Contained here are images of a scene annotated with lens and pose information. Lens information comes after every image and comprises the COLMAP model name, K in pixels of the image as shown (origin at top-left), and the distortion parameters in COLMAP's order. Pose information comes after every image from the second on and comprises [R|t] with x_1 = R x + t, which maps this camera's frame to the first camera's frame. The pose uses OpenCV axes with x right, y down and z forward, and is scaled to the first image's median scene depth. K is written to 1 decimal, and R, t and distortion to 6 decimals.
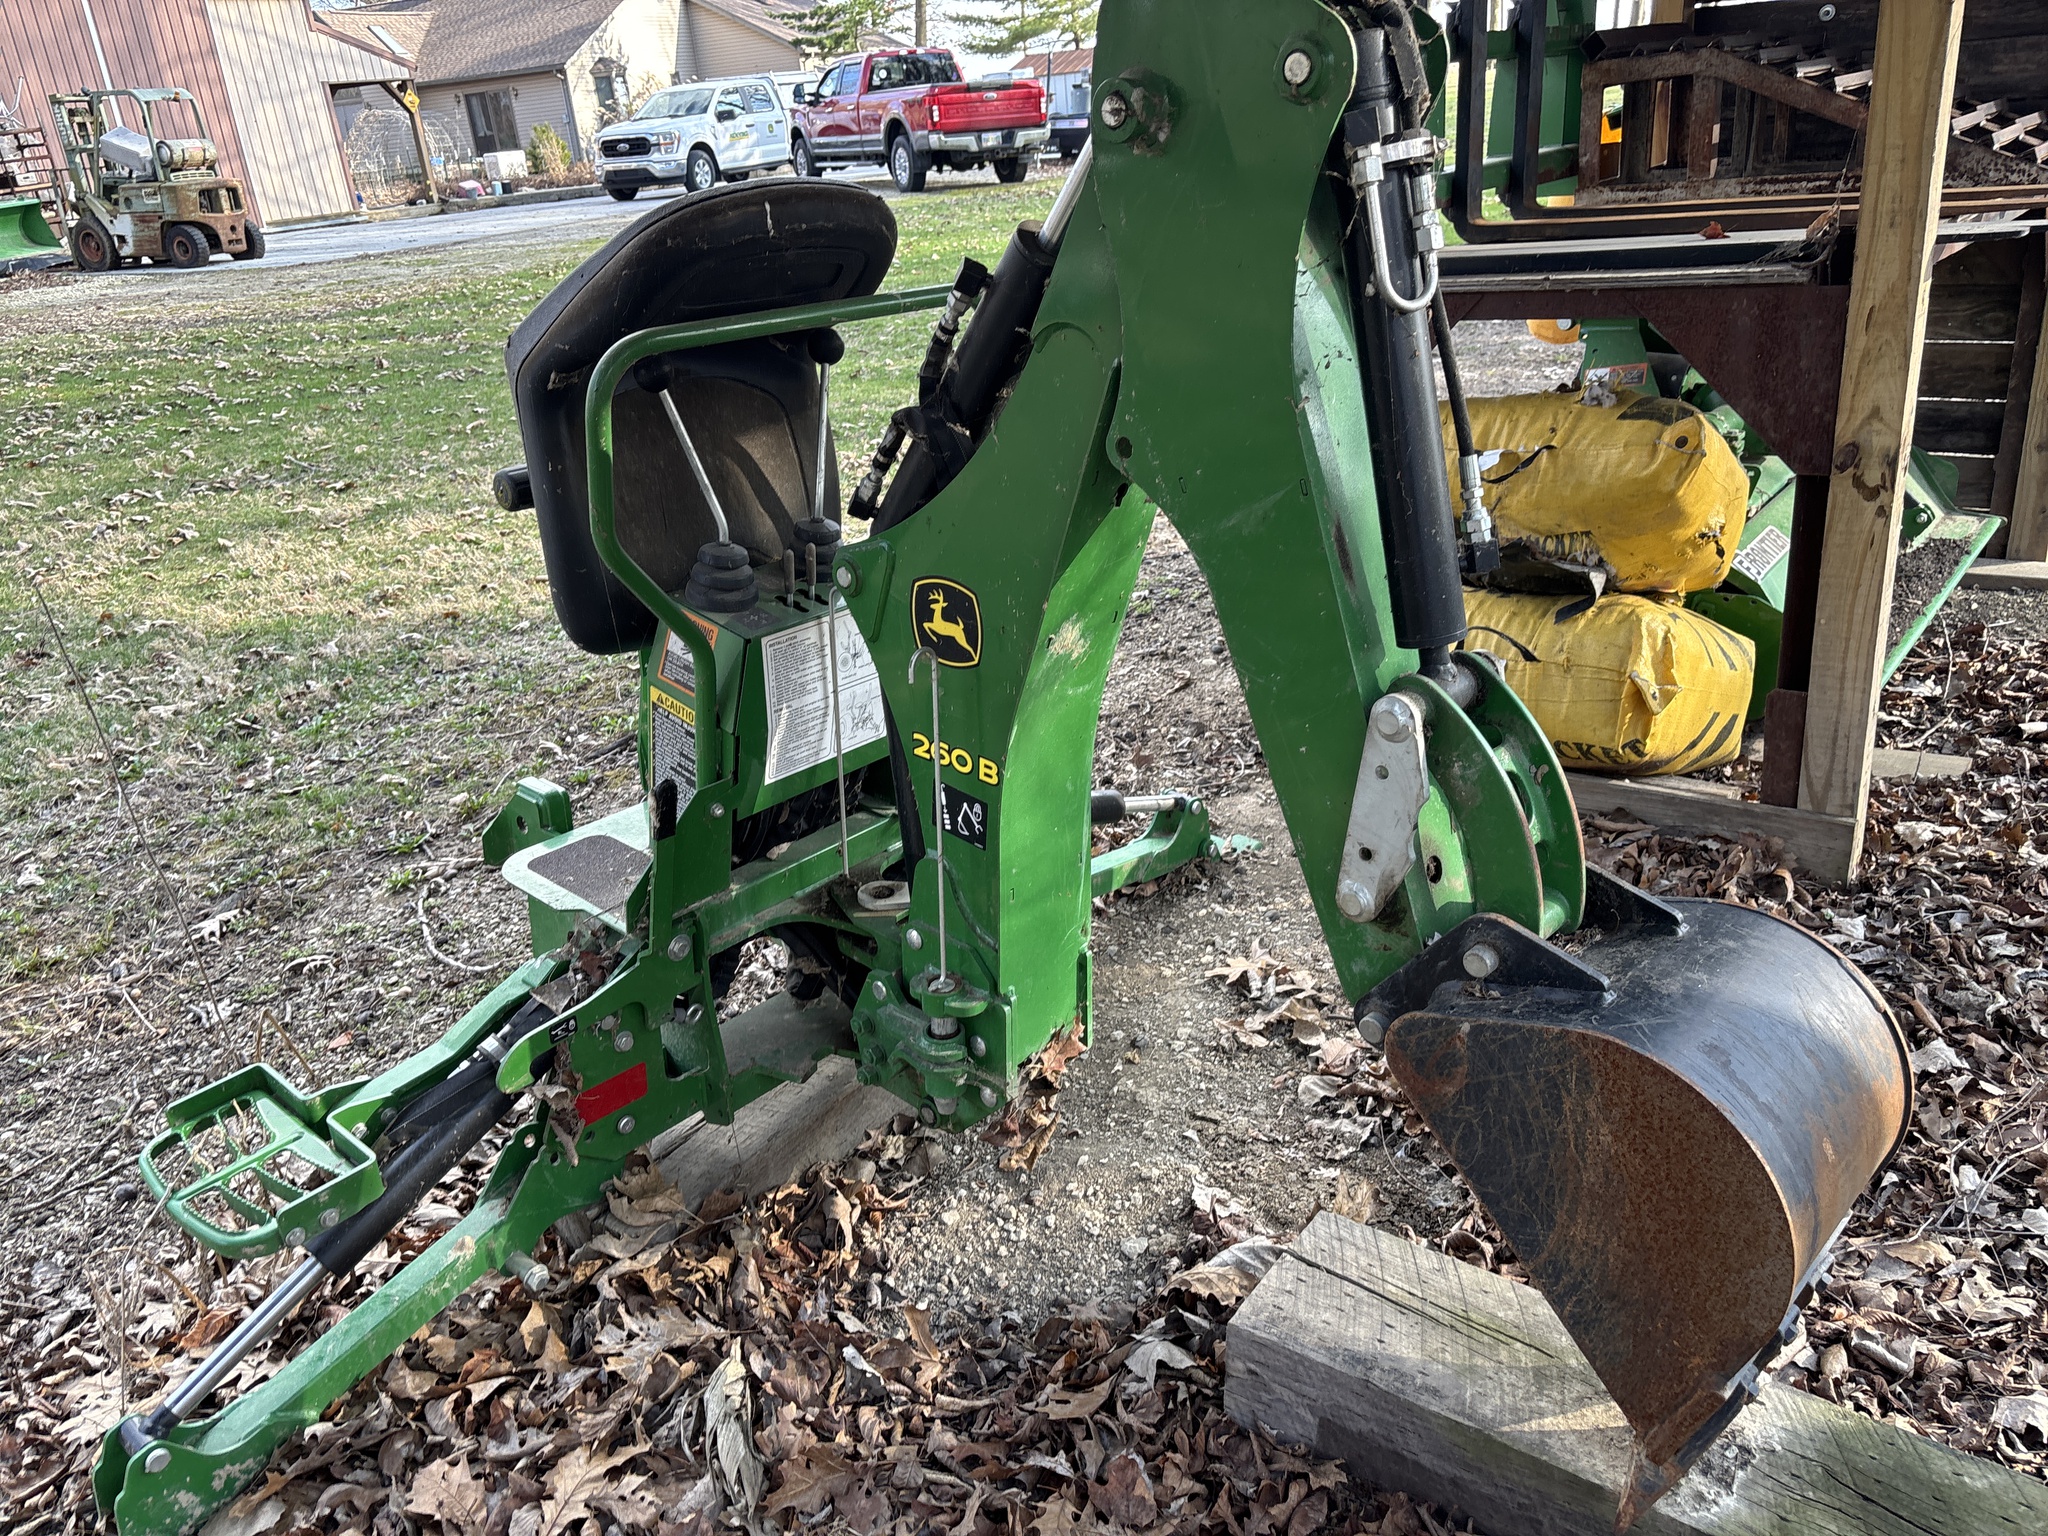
lens RADIAL K [[1530.0, 0, 1024.0], [0, 1530.0, 768.0], [0, 0, 1]] dist [0.066929, -0.076327]
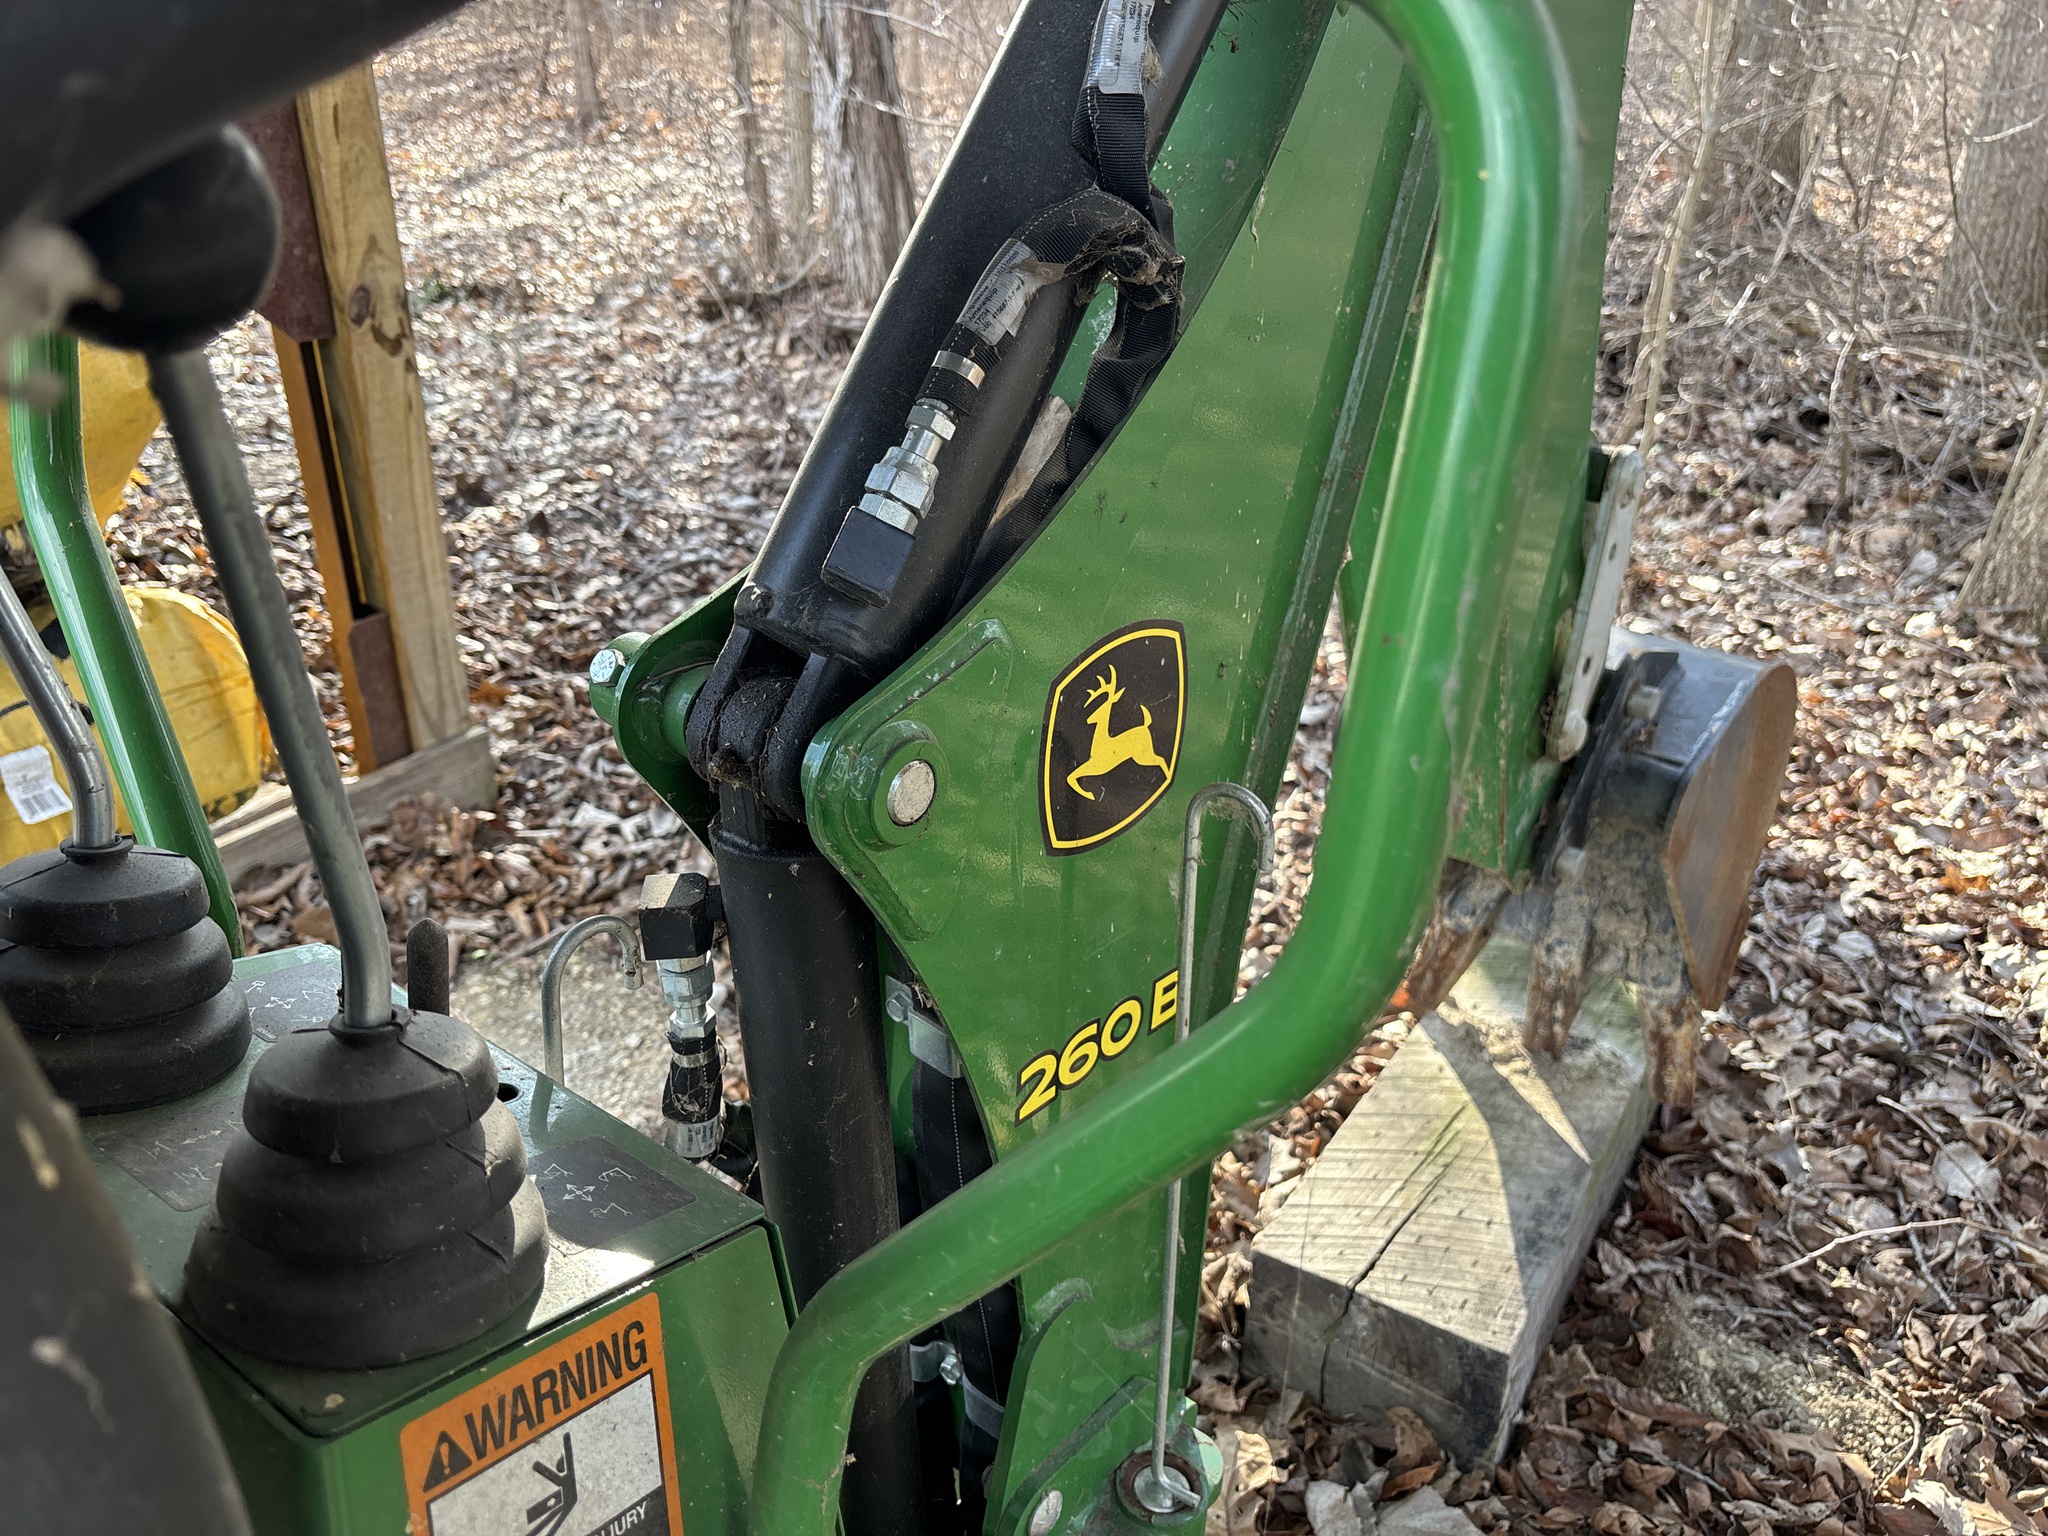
lens RADIAL K [[1583.2, 0, 1014.3], [0, 1583.2, 758.5], [0, 0, 1]] dist [0.025649, -0.030872]
pose [[-0.063135, -0.375635, 0.924615, -0.437869], [0.364638, 0.853729, 0.371735, -0.255271], [-0.929007, 0.360619, 0.083070, 0.987700]]
